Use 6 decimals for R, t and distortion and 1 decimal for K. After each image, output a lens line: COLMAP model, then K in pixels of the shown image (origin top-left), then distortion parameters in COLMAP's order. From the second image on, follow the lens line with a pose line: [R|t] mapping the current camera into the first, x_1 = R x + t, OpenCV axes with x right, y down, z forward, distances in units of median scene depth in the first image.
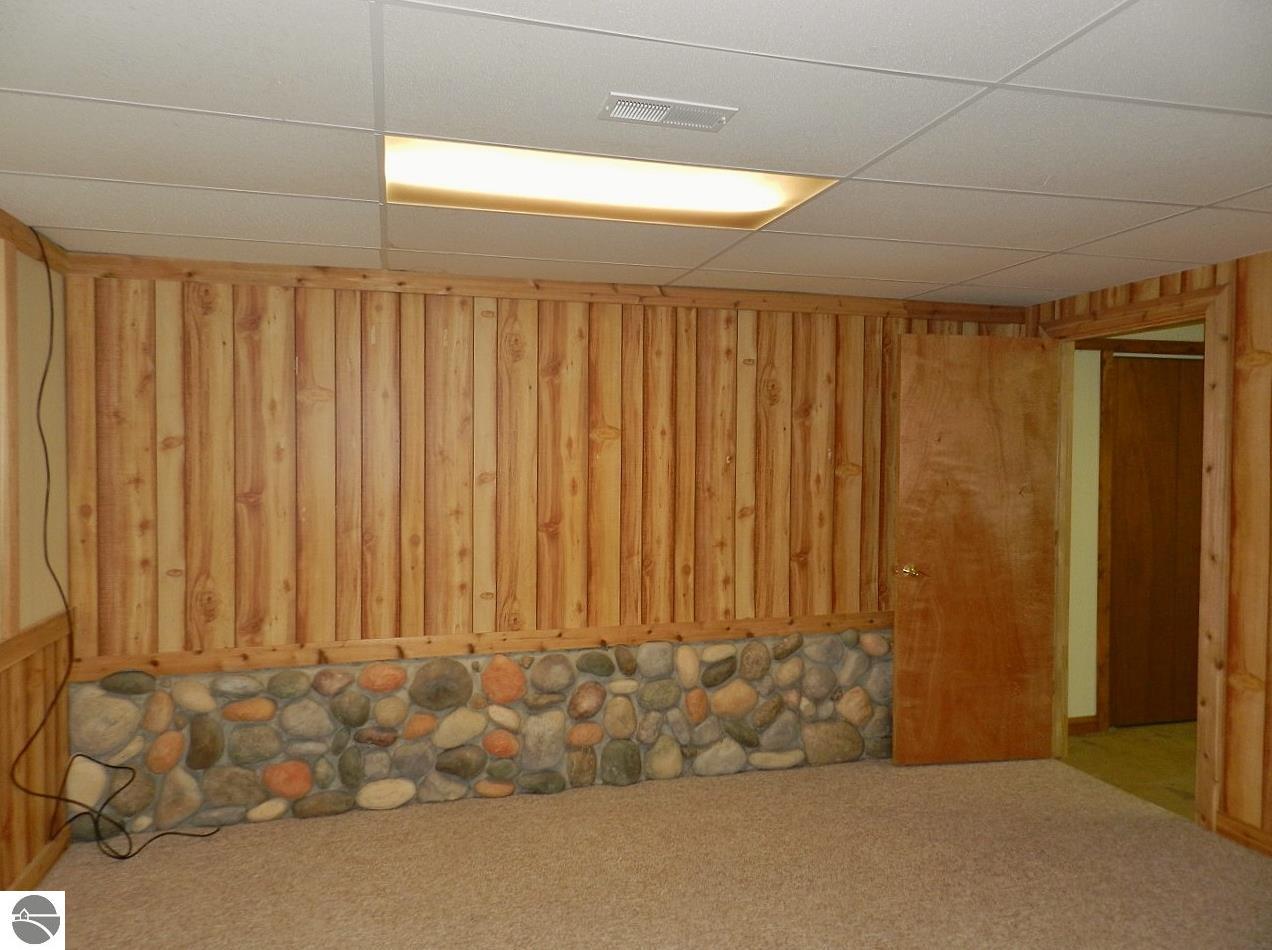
lens RADIAL K [[846.2, 0, 636.0], [0, 846.2, 475.0], [0, 0, 1]] dist [0.005846, 0.000443]
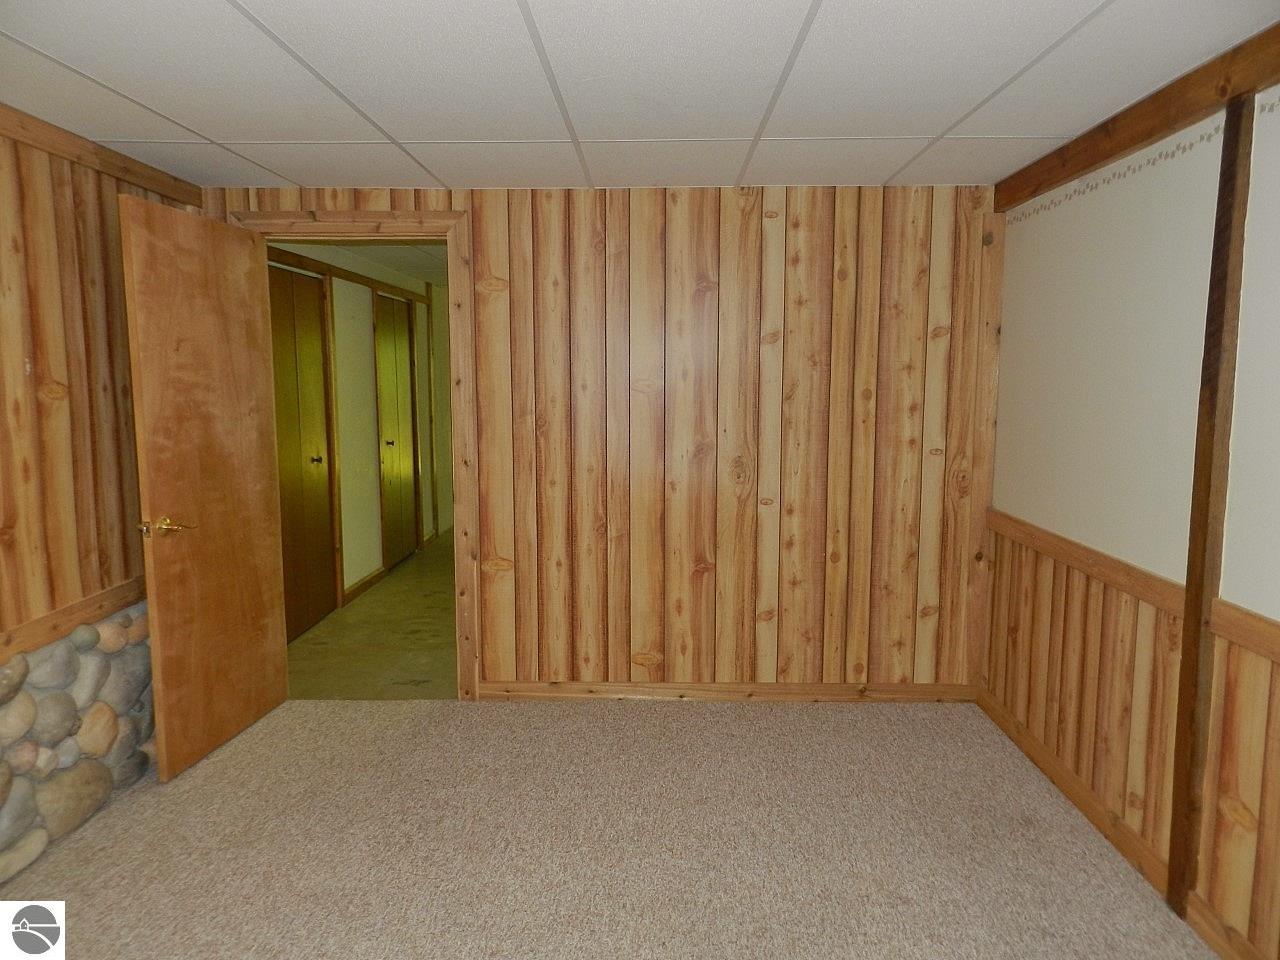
lens RADIAL K [[851.6, 0, 640.0], [0, 851.6, 480.0], [0, 0, 1]] dist [0.005846, 0.000443]
pose [[0.294701, -0.121644, 0.947816, -0.256978], [0.021671, 0.992460, 0.120635, -0.008000], [-0.955344, -0.015011, 0.295115, 0.374443]]
